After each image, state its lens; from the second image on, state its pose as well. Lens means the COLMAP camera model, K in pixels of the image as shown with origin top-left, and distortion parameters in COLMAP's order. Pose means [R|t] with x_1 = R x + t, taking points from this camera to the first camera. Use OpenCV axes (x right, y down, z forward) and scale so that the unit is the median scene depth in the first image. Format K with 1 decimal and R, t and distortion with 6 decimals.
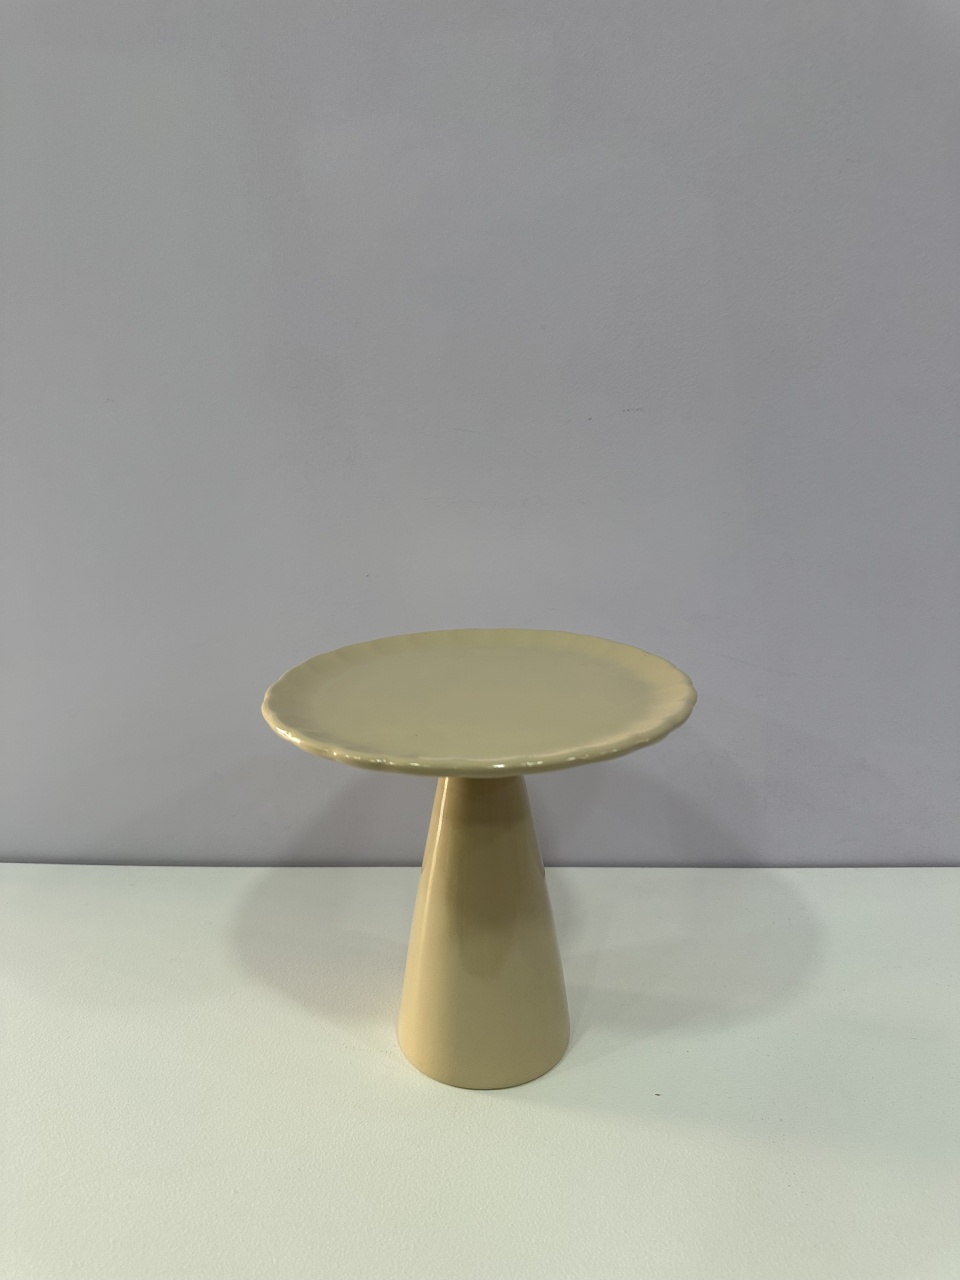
lens RADIAL K [[892.7, 0, 496.2], [0, 892.7, 620.1], [0, 0, 1]] dist [-0.033826, 0.003133]
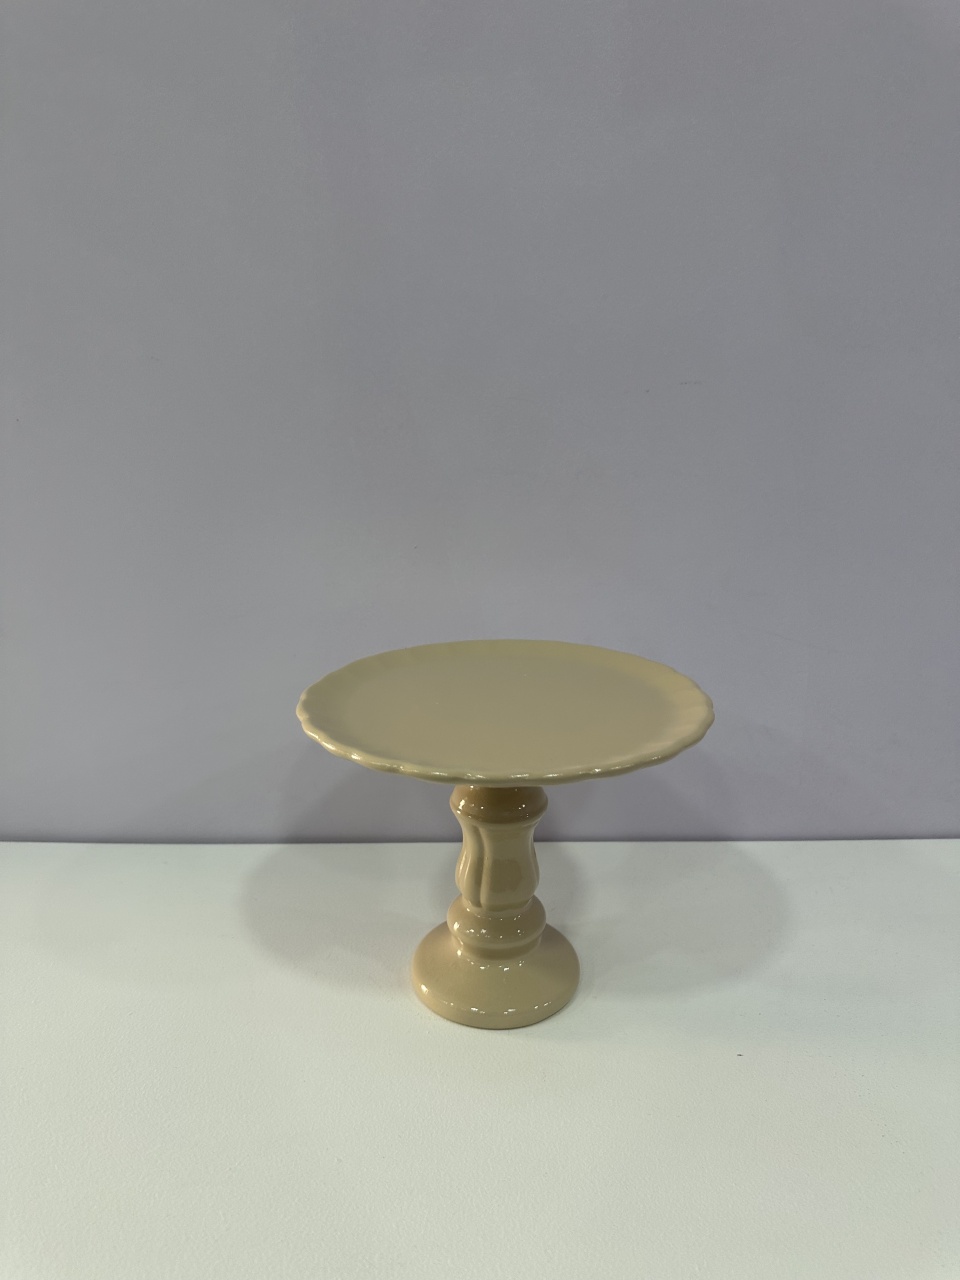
lens RADIAL K [[892.7, 0, 484.2], [0, 892.7, 640.9], [0, 0, 1]] dist [-0.033826, 0.003133]
pose [[0.997840, 0.008406, 0.065150, -0.207354], [-0.010175, 0.999587, 0.026871, 0.042212], [-0.064897, -0.027476, 0.997514, 0.020926]]
